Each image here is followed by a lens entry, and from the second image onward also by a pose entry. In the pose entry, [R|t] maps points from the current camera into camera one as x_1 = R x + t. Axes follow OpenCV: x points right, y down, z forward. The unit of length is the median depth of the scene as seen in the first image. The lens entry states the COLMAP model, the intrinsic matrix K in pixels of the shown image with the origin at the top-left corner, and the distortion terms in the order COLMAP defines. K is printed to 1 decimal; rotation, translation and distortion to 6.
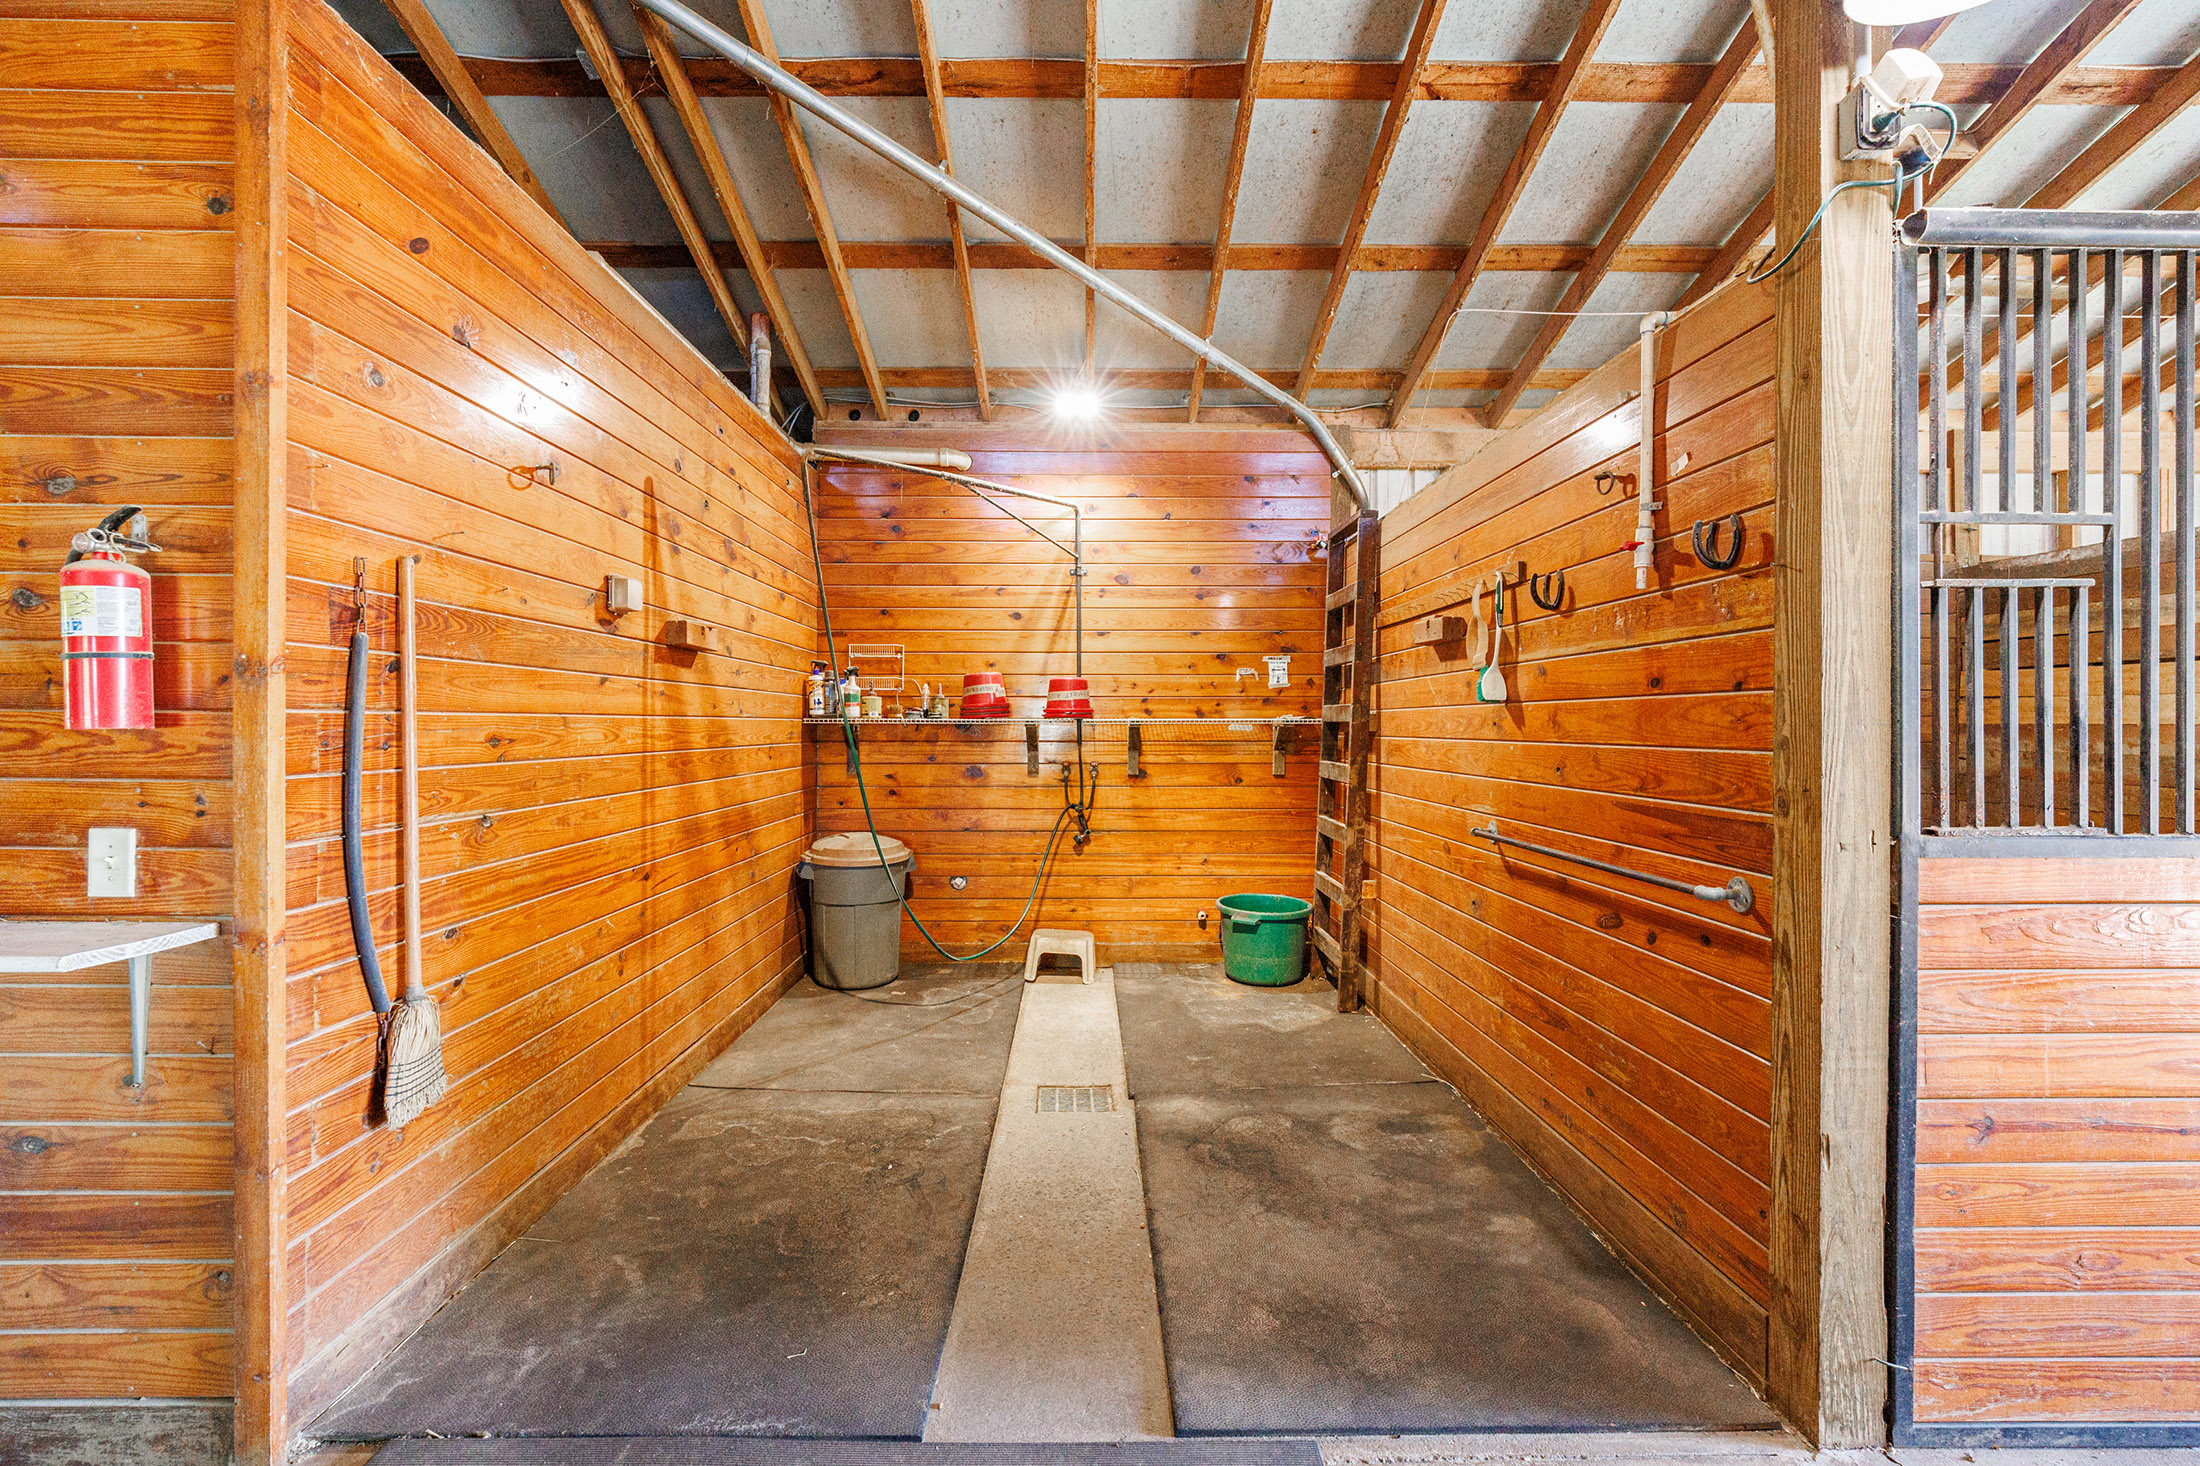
lens RADIAL K [[1003.1, 0, 1093.2], [0, 1003.1, 731.0], [0, 0, 1]] dist [-0.004495, -0.000027]
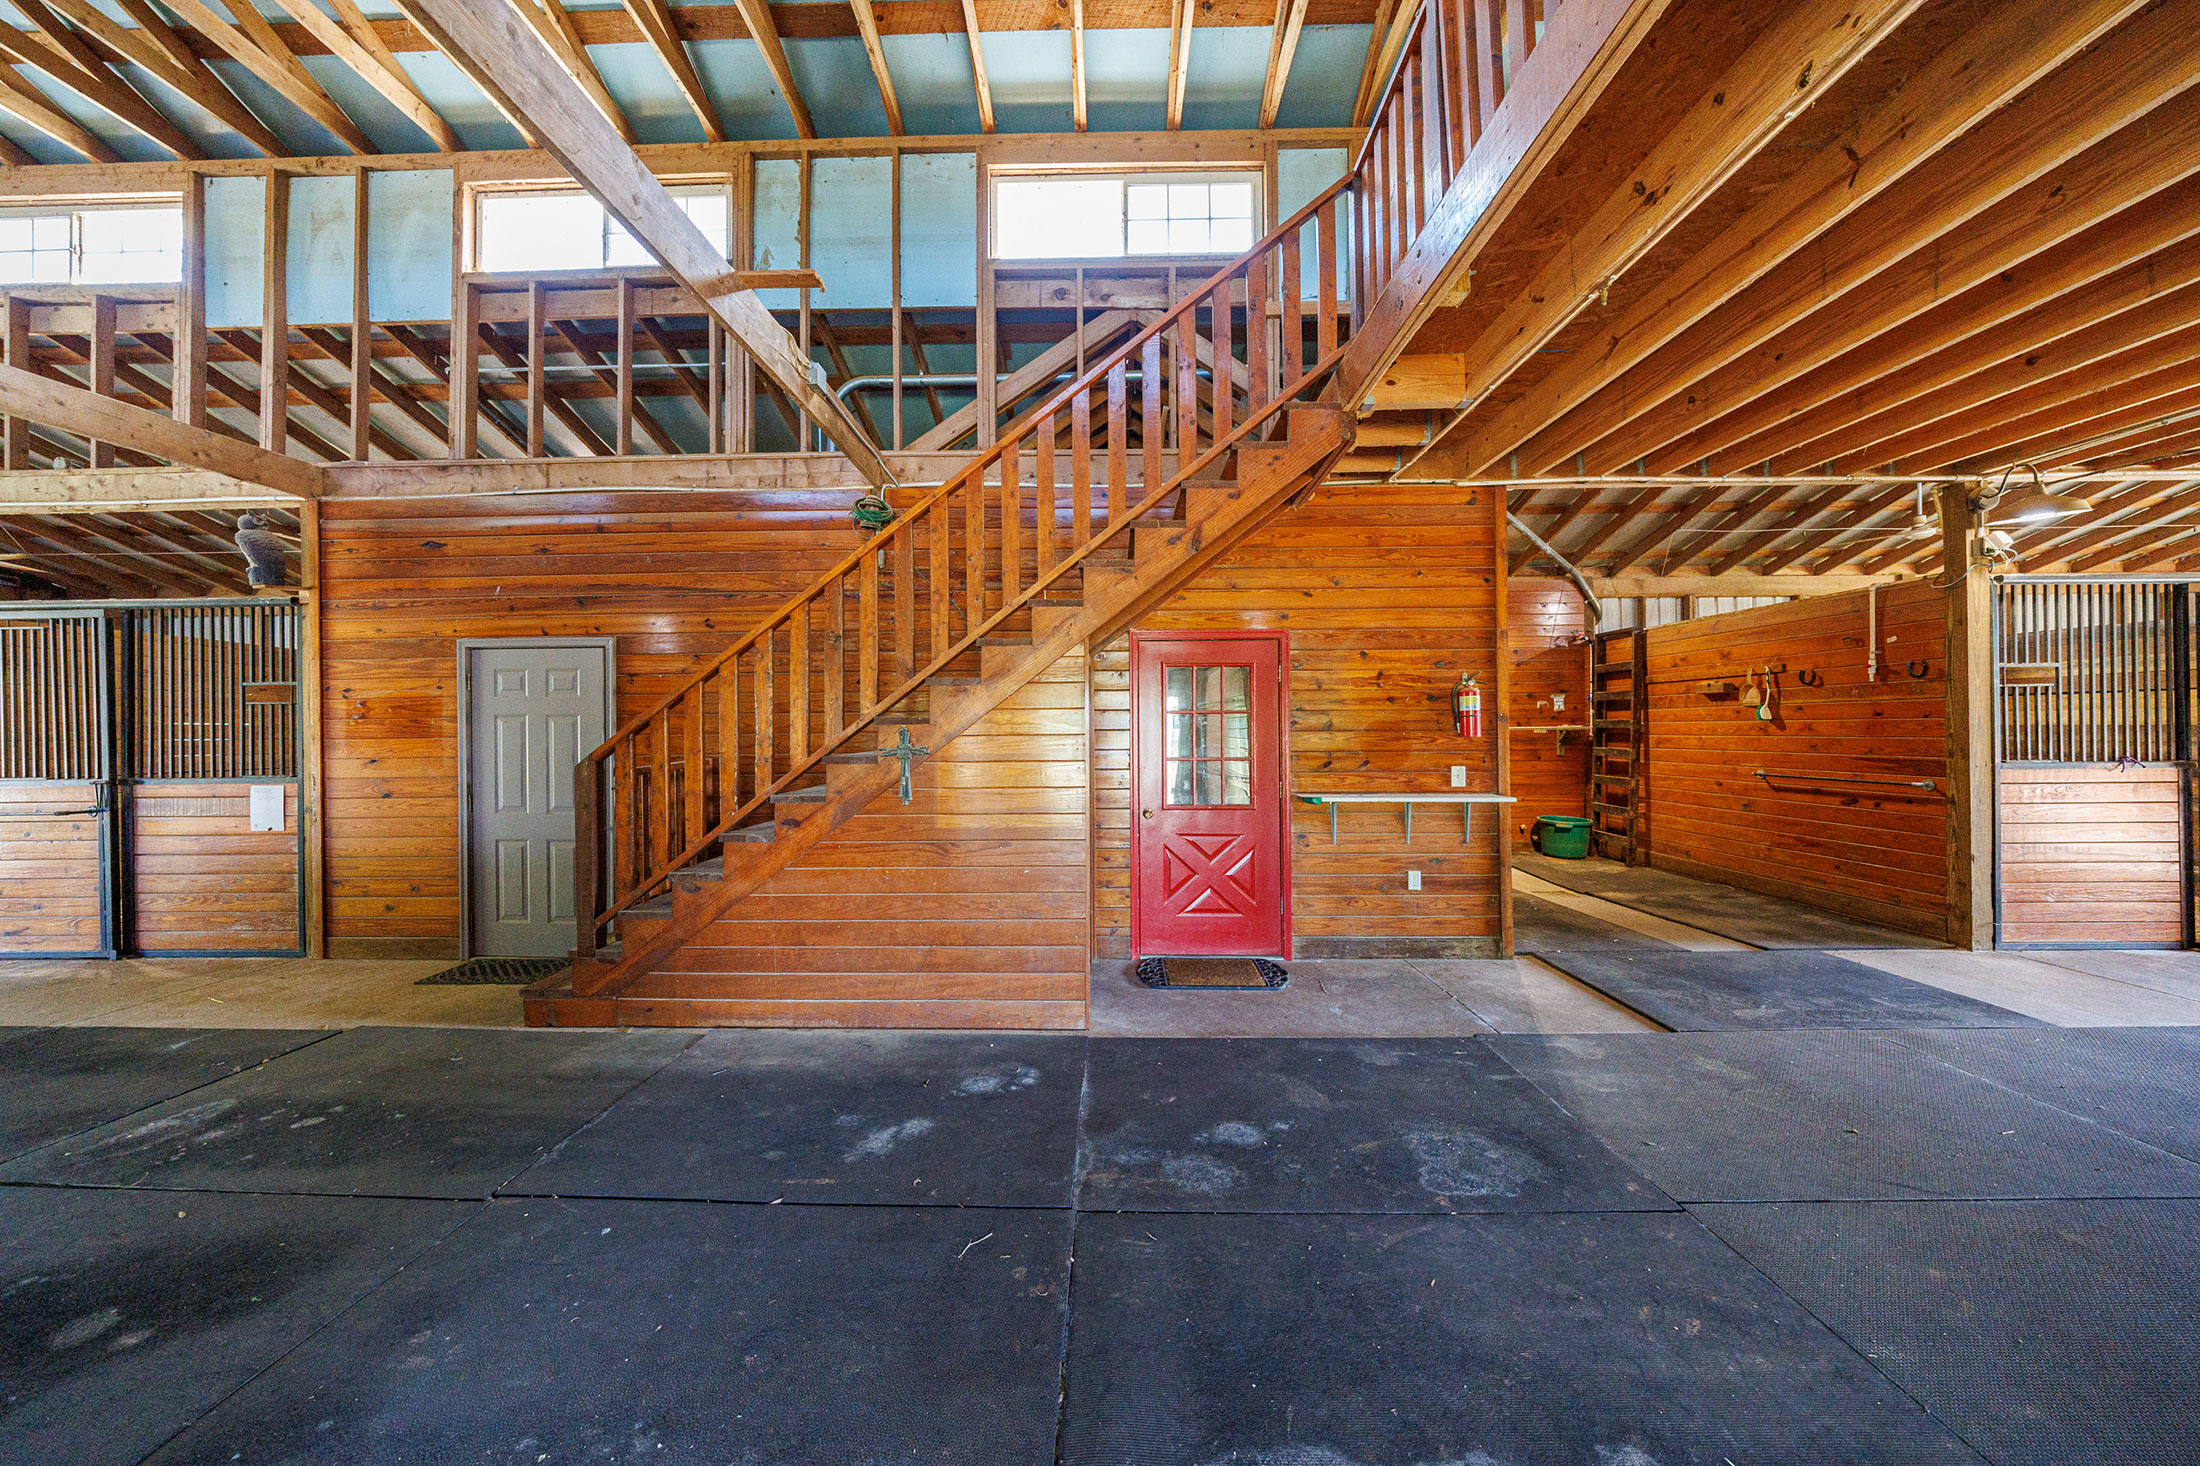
lens RADIAL K [[767.0, 0, 1106.2], [0, 767.0, 731.4], [0, 0, 1]] dist [0.000341, 0.000107]
pose [[0.999884, -0.011637, -0.009804, -1.900265], [0.011603, 0.999927, -0.003460, -0.021823], [0.009843, 0.003346, 0.999946, -1.413057]]
